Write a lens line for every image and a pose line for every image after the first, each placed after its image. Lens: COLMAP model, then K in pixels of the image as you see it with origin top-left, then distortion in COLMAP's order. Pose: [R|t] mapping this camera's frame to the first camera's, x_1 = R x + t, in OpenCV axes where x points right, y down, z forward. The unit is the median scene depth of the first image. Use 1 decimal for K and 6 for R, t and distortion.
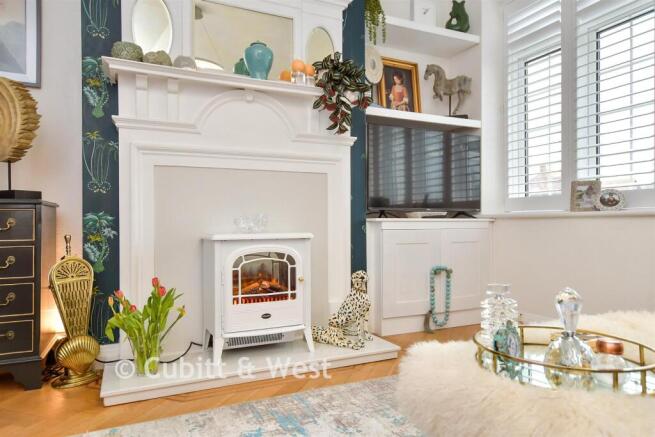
lens RADIAL K [[433.7, 0, 325.8], [0, 433.7, 224.1], [0, 0, 1]] dist [0.016506, 0.000852]
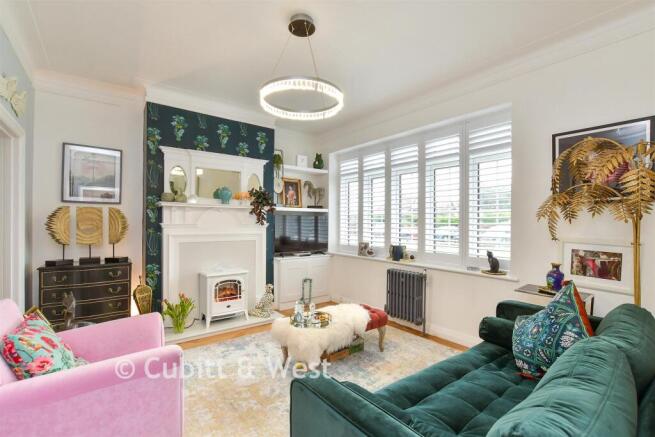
lens RADIAL K [[307.8, 0, 322.2], [0, 307.8, 220.5], [0, 0, 1]] dist [-0.001823, 0.000831]
pose [[0.980309, 0.008805, 0.197274, 0.028372], [-0.007964, 0.999955, -0.005058, -0.231339], [-0.197309, 0.003387, 0.980335, -0.694901]]
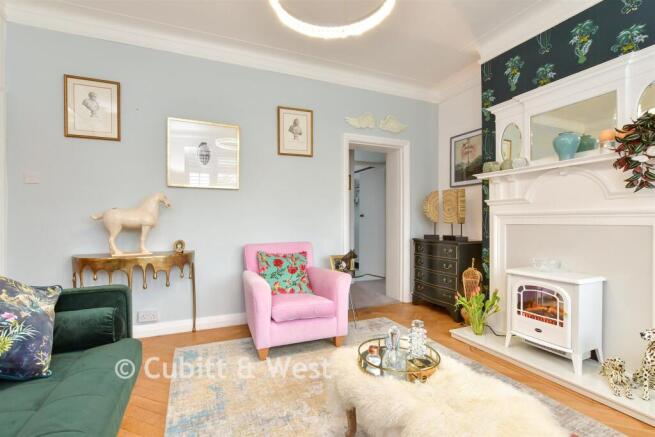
lens RADIAL K [[307.8, 0, 326.7], [0, 307.8, 216.4], [0, 0, 1]] dist [-0.001823, 0.000831]
pose [[-0.028420, -0.009494, -0.999551, 0.810086], [0.007164, 0.999927, -0.009701, -0.147535], [0.999570, -0.007437, -0.028350, 0.277431]]
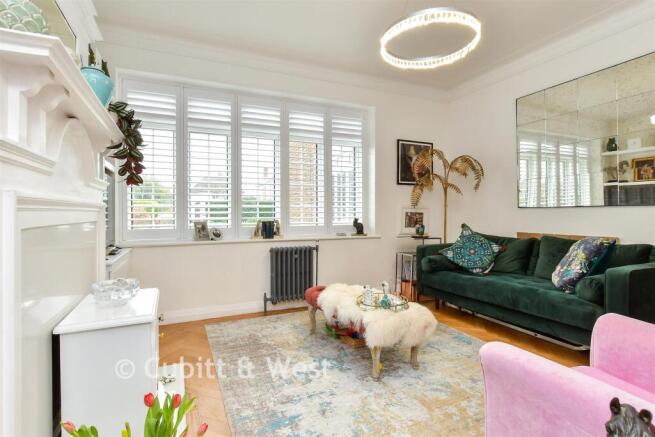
lens RADIAL K [[352.0, 0, 309.5], [0, 352.0, 206.0], [0, 0, 1]] dist [0.020210, 0.000585]
pose [[0.000022, 0.012416, 0.999923, -0.849630], [-0.002631, 0.999919, -0.012416, -0.158905], [-0.999997, -0.002631, 0.000055, 0.623153]]
